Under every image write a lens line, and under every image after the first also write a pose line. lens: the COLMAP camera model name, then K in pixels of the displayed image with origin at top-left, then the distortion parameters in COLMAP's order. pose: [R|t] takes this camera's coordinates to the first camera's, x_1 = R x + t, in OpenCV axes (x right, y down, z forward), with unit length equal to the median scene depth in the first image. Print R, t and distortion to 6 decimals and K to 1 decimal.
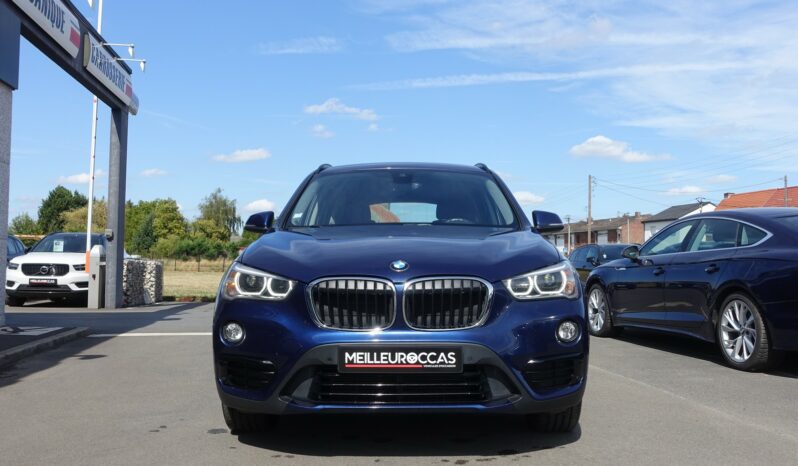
lens RADIAL K [[762.3, 0, 399.0], [0, 762.3, 233.0], [0, 0, 1]] dist [-0.015832, -0.013930]
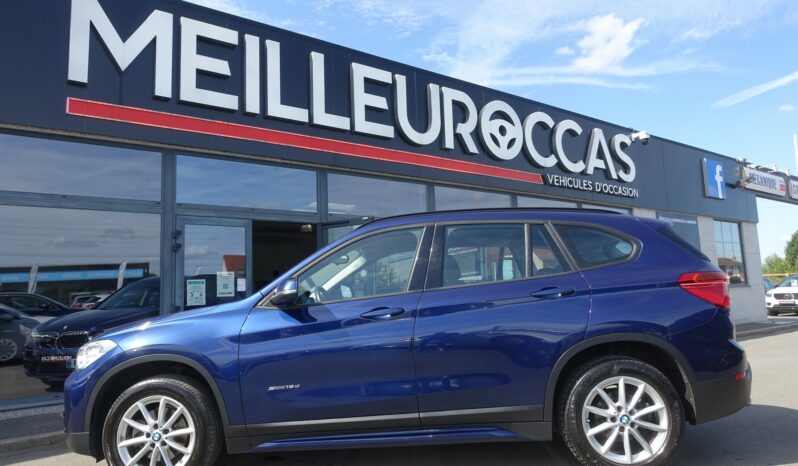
lens RADIAL K [[545.1, 0, 399.0], [0, 545.1, 233.0], [0, 0, 1]] dist [-0.003425, 0.000985]
pose [[0.482043, -0.139043, -0.865044, 0.250285], [0.078931, 0.990204, -0.115177, -0.026792], [0.872585, -0.012758, 0.488296, -0.481797]]
